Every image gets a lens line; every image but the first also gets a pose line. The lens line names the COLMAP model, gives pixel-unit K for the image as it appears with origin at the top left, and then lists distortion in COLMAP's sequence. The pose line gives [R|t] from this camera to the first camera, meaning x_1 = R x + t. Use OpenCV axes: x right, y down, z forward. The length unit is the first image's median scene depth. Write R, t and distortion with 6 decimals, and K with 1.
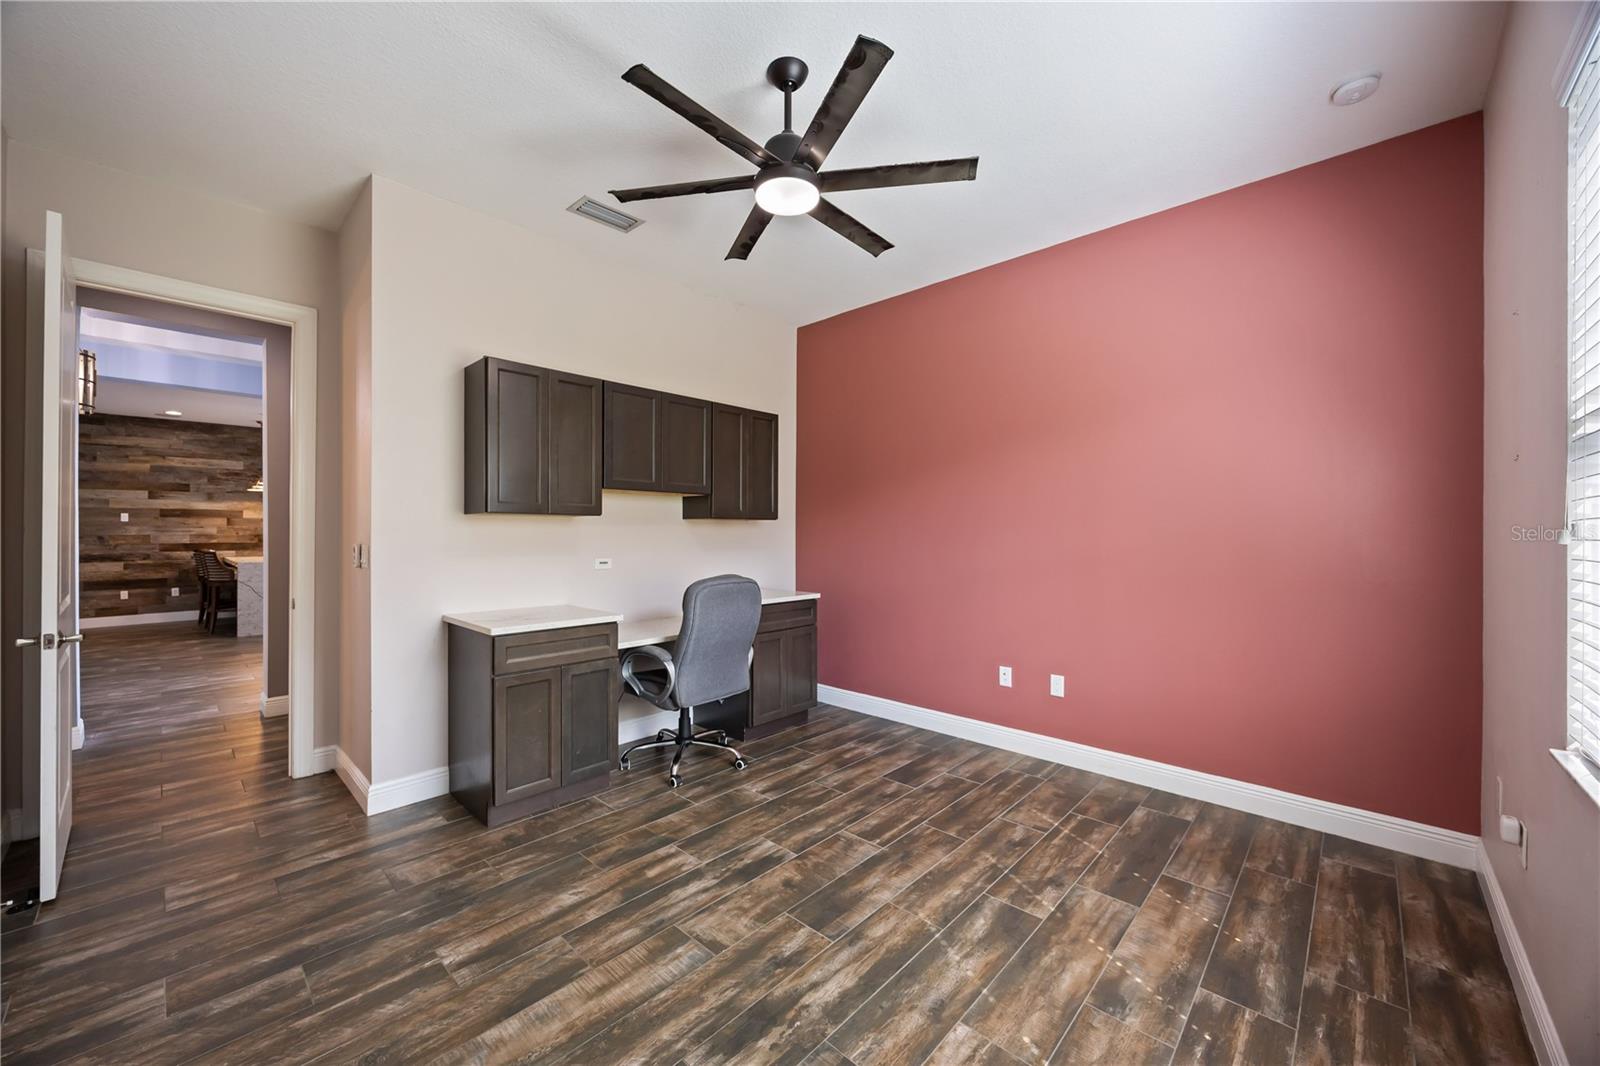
lens RADIAL K [[605.6, 0, 797.7], [0, 605.6, 533.3], [0, 0, 1]] dist [-0.002306, -0.000176]
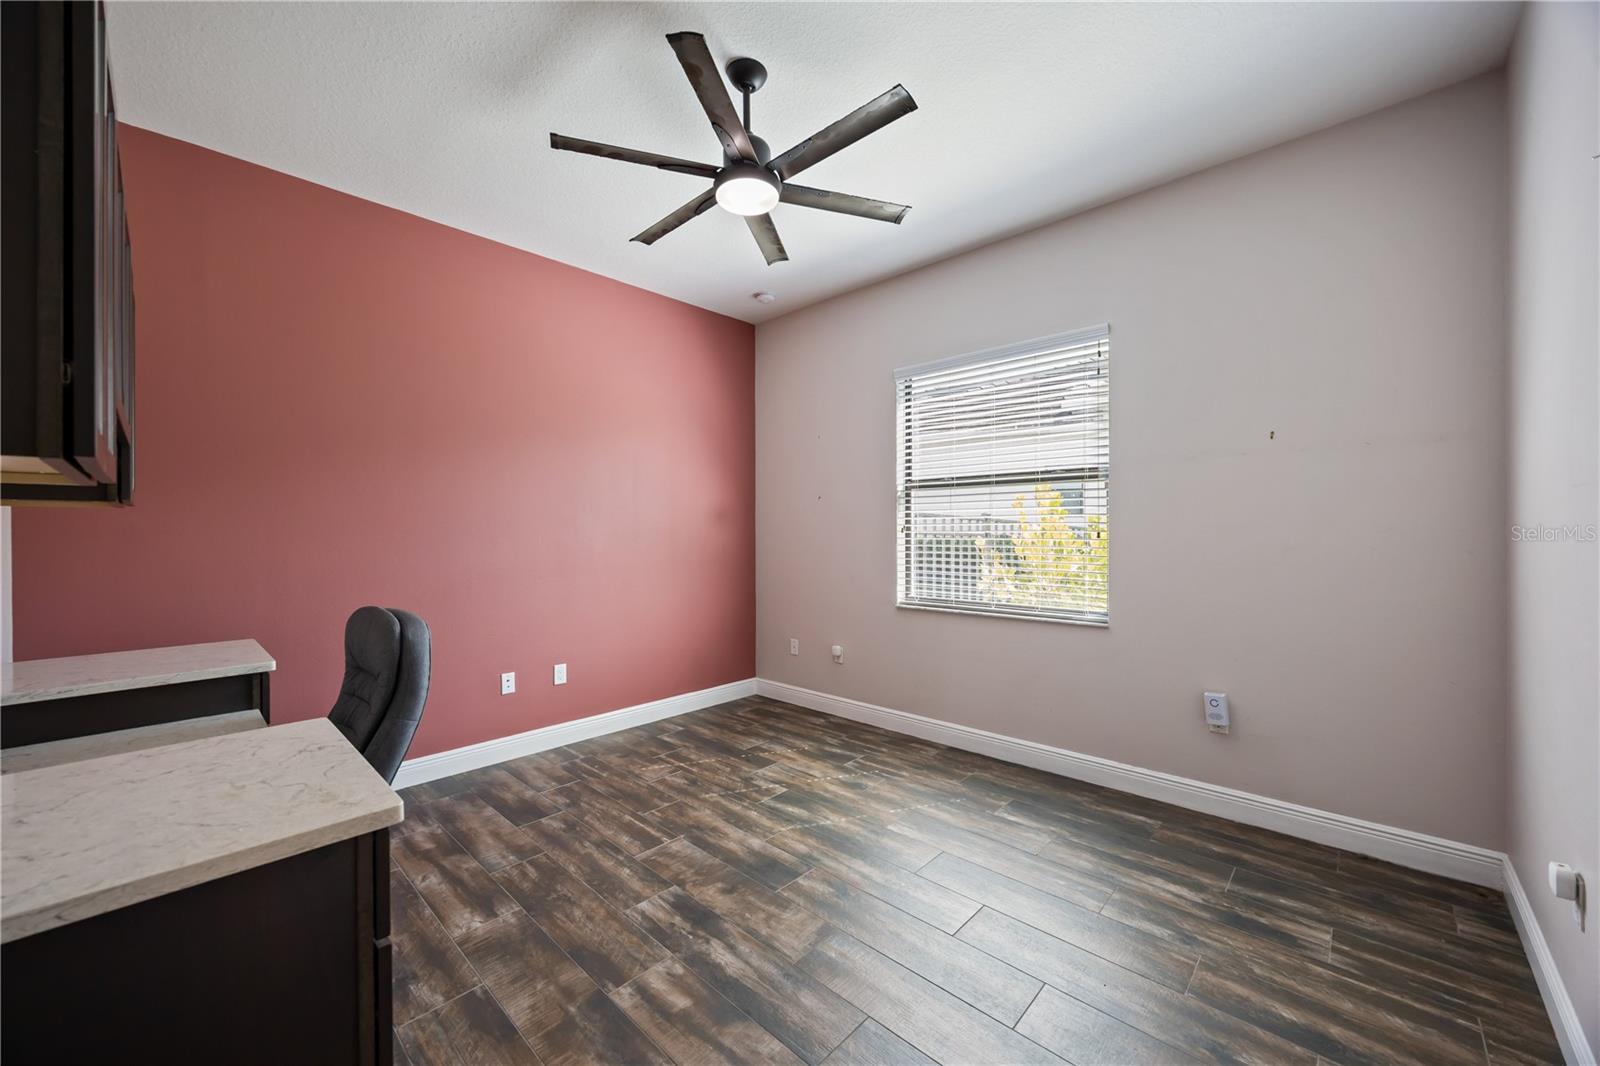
lens RADIAL K [[605.6, 0, 797.7], [0, 605.6, 533.3], [0, 0, 1]] dist [-0.002306, -0.000176]
pose [[0.004519, -0.006409, 0.999969, -0.875081], [0.007334, 0.999953, 0.006375, -0.003918], [-0.999963, 0.007305, 0.004566, 0.777695]]
